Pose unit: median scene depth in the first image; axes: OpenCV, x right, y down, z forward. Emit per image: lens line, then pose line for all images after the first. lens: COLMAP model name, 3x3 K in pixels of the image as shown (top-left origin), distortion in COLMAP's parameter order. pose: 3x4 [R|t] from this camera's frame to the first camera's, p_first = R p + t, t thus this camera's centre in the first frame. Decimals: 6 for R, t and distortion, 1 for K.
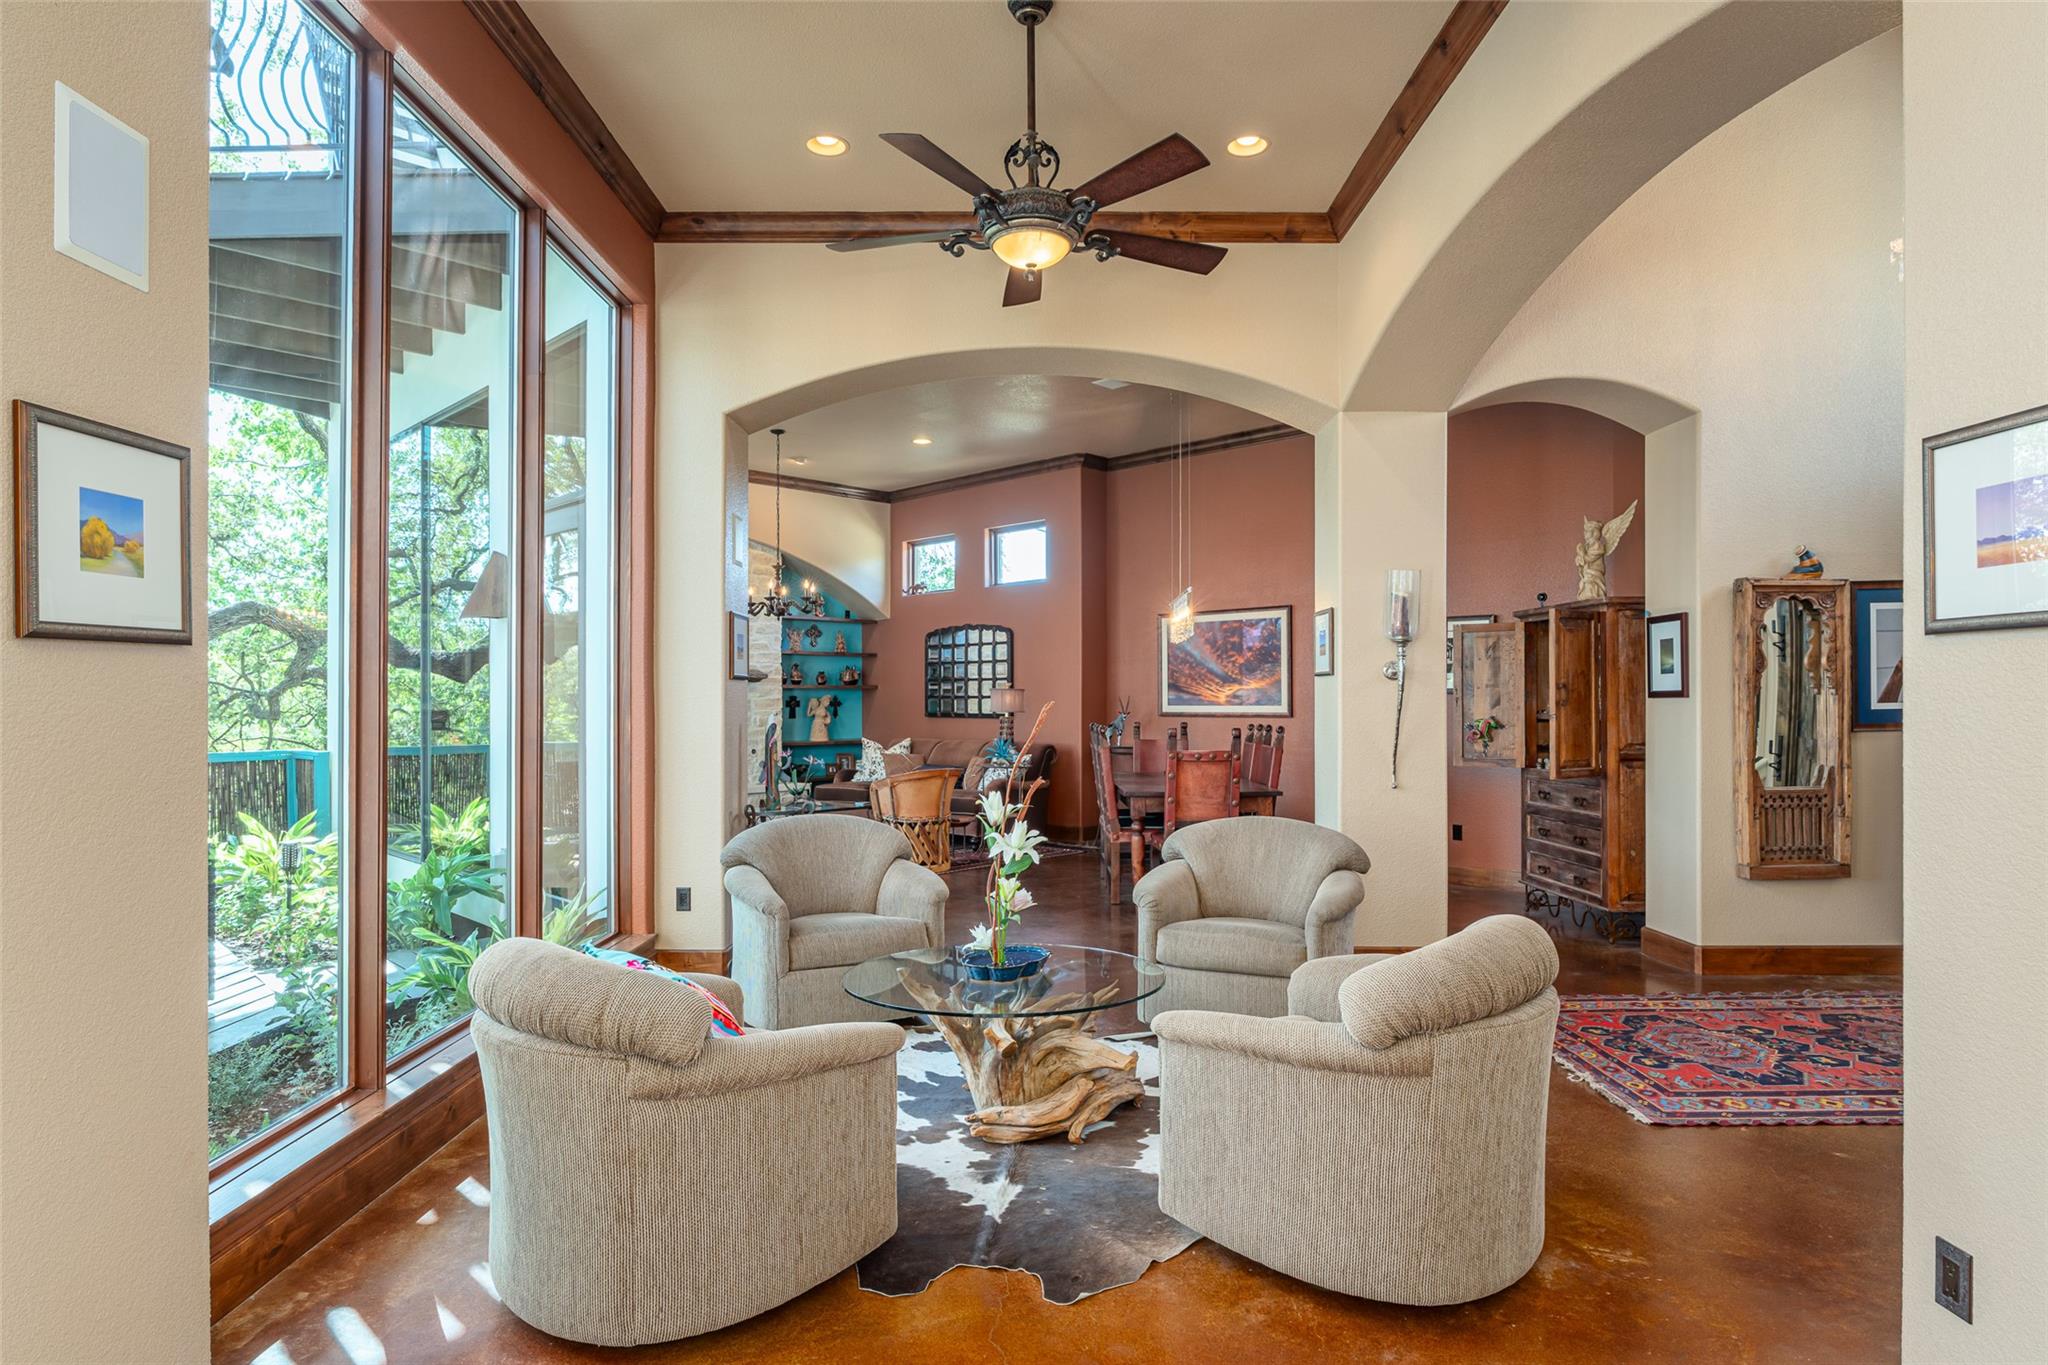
lens RADIAL K [[1161.0, 0, 1023.5], [0, 1161.0, 689.7], [0, 0, 1]] dist [-0.001945, -0.000596]
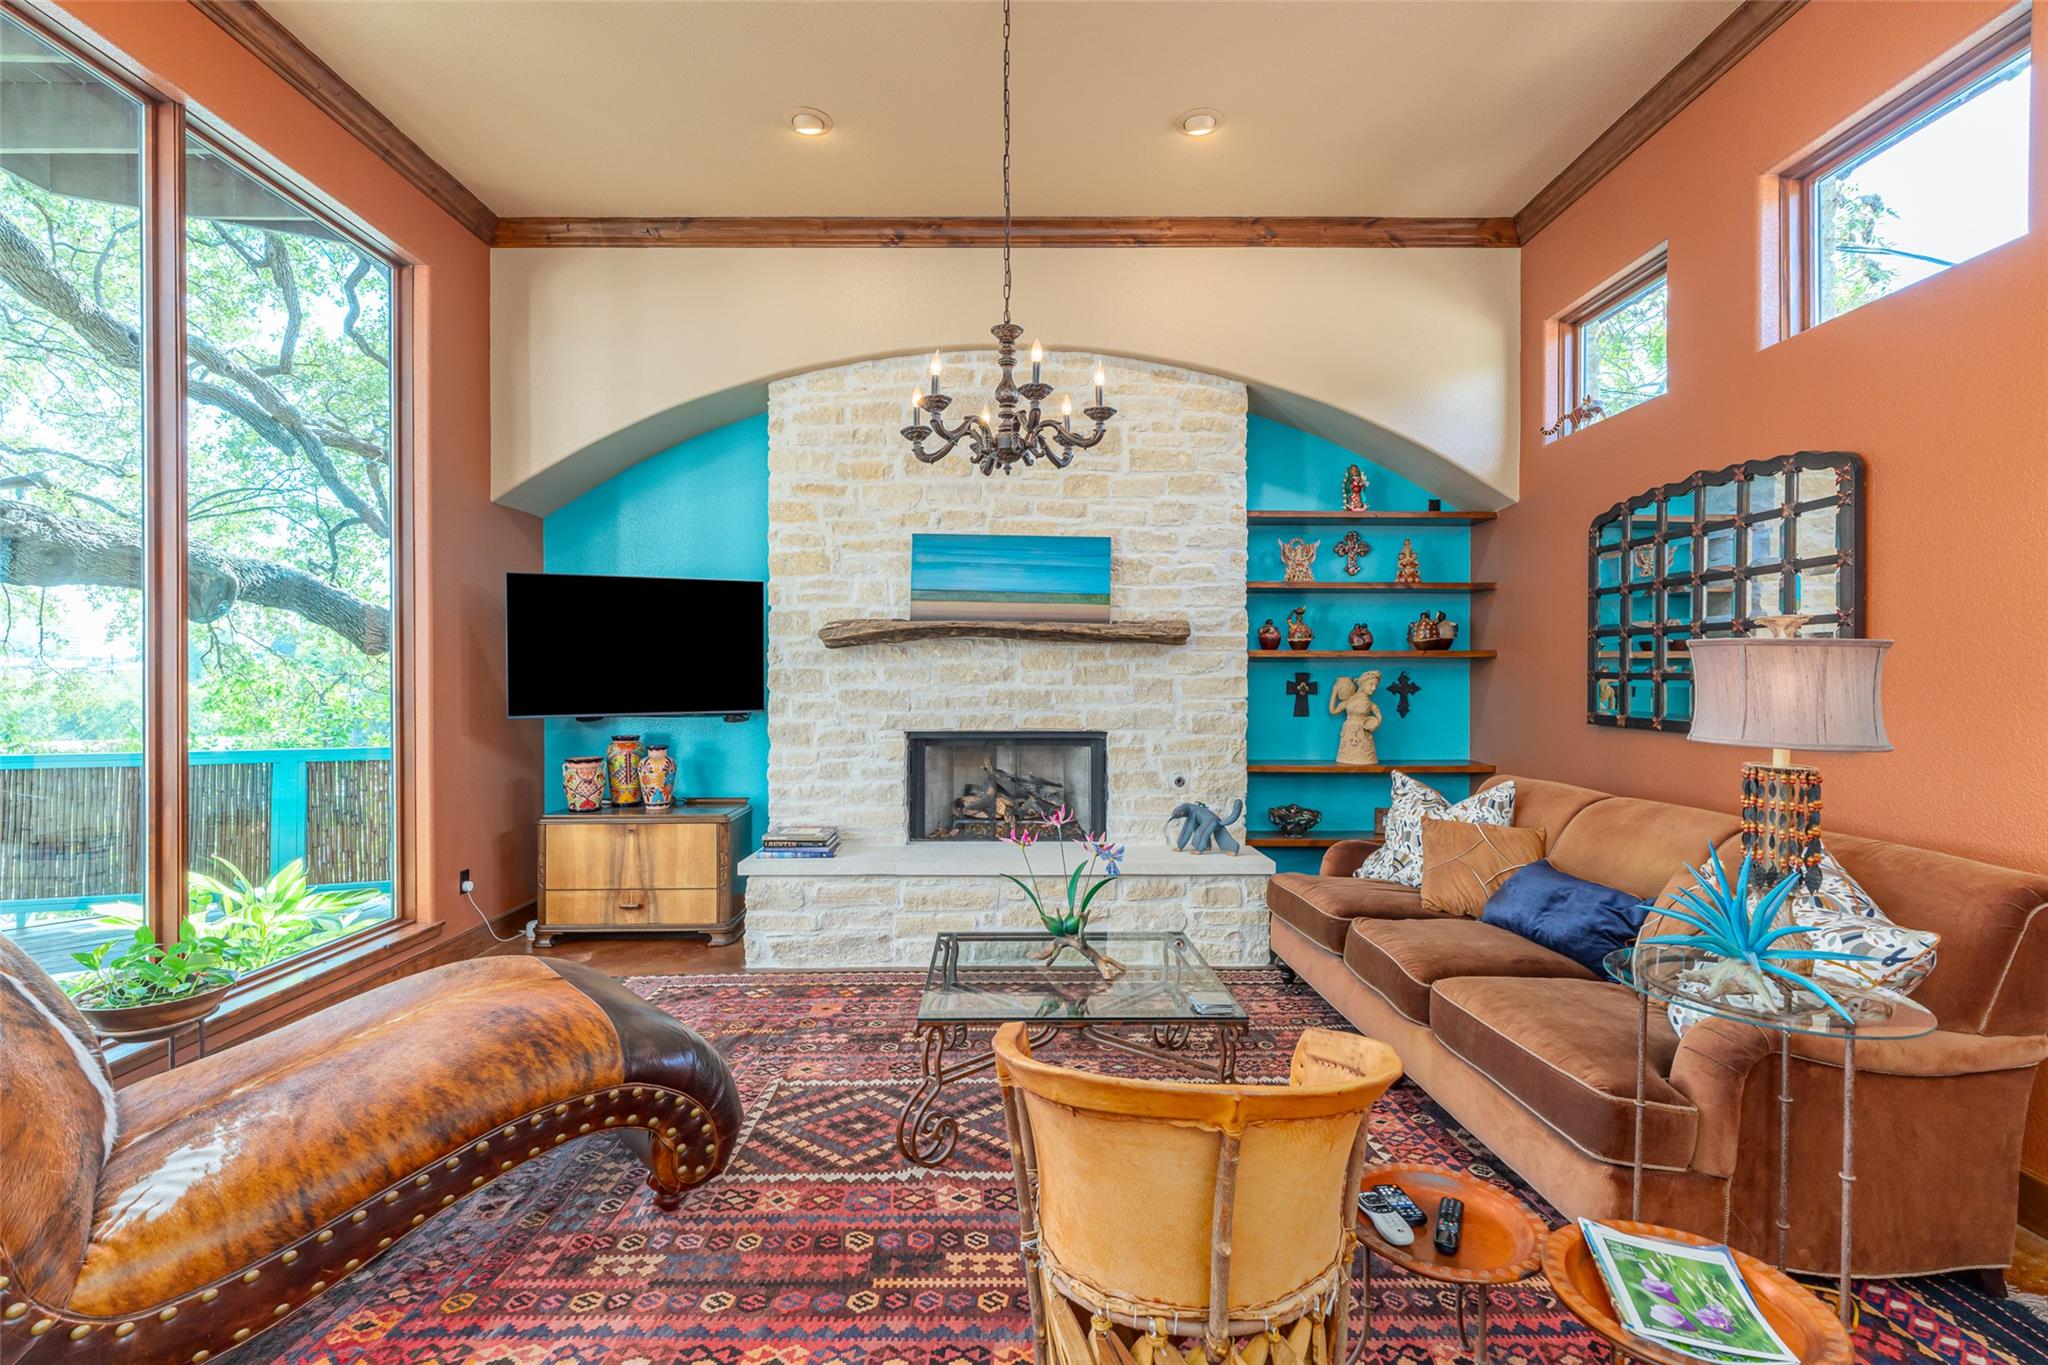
lens RADIAL K [[938.6, 0, 1031.2], [0, 938.6, 680.7], [0, 0, 1]] dist [-0.002615, -0.000237]
pose [[0.711600, 0.006329, -0.702556, 0.007960], [0.005431, 0.999880, 0.014508, 0.002382], [0.702563, -0.014139, 0.711481, 0.666245]]
